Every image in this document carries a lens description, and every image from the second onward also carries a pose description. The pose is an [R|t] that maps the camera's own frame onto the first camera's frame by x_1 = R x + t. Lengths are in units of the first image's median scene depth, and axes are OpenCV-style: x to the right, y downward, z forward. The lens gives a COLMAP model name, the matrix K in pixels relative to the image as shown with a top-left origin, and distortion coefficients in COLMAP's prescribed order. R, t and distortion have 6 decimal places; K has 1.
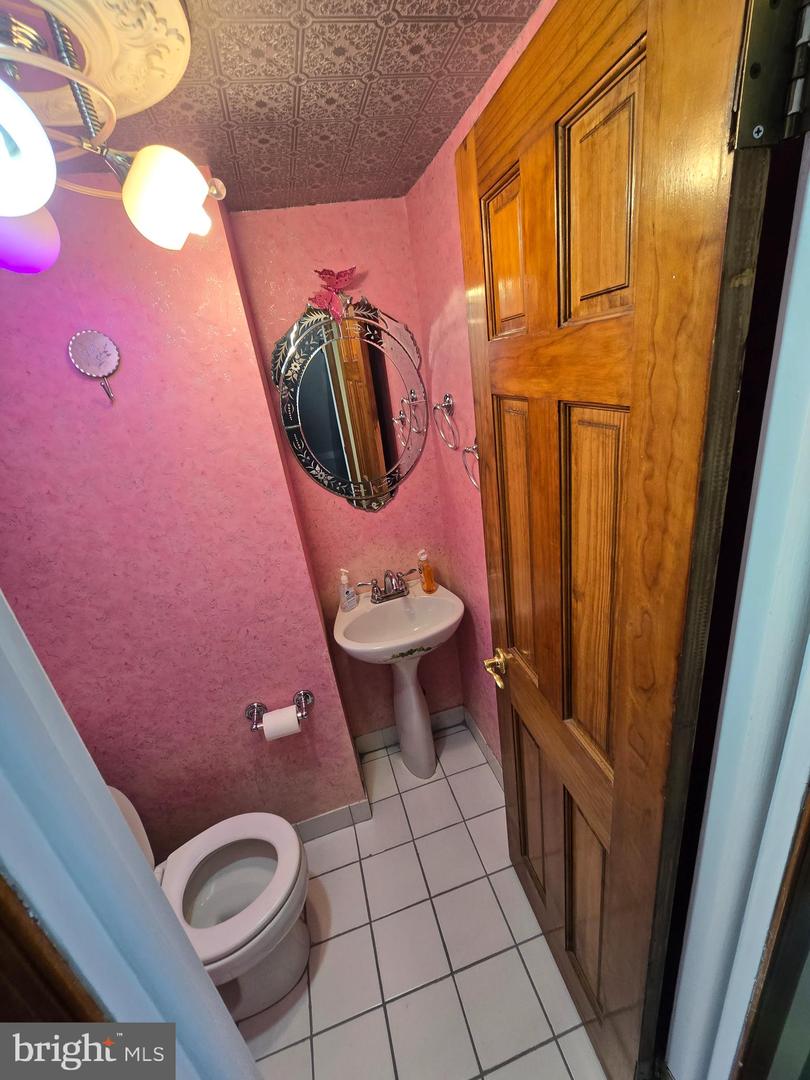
lens RADIAL K [[442.8, 0, 405.8], [0, 442.8, 534.8], [0, 0, 1]] dist [-0.001941, 0.000196]
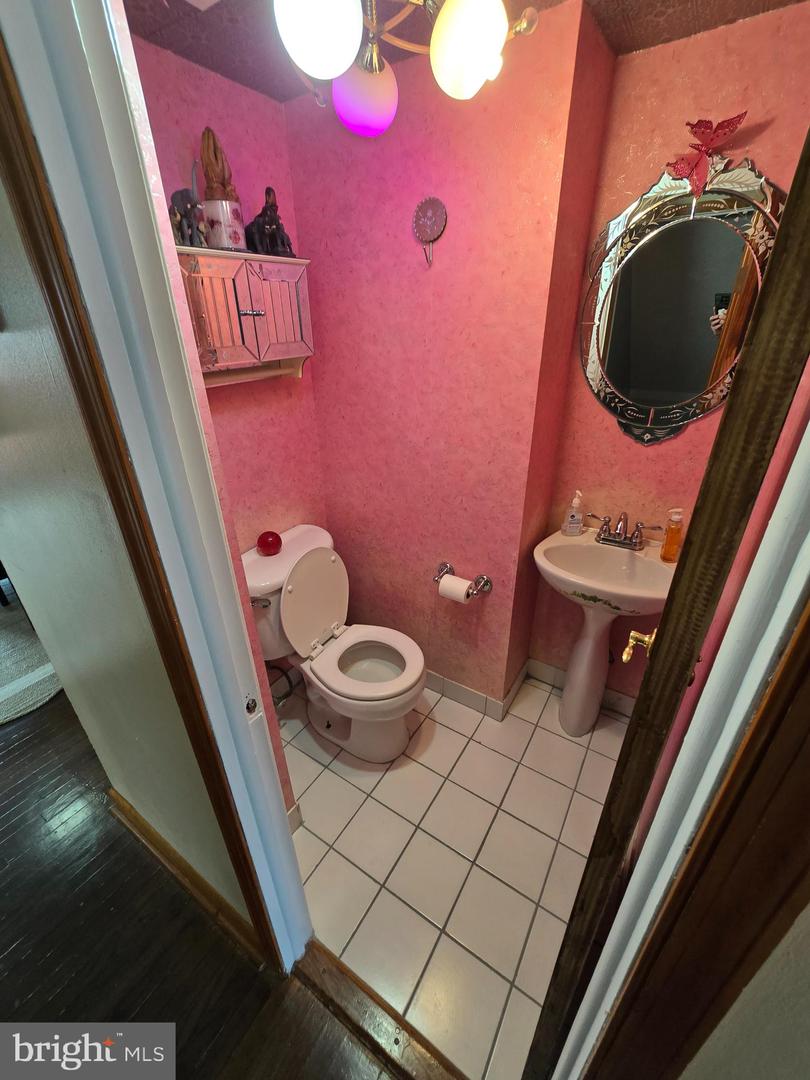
lens RADIAL K [[445.6, 0, 402.6], [0, 445.6, 539.7], [0, 0, 1]] dist [-0.016243, 0.005627]
pose [[0.660753, 0.451575, -0.599571, 0.248741], [-0.344212, 0.892138, 0.292590, 0.024713], [0.667026, 0.013050, 0.744920, 0.054322]]
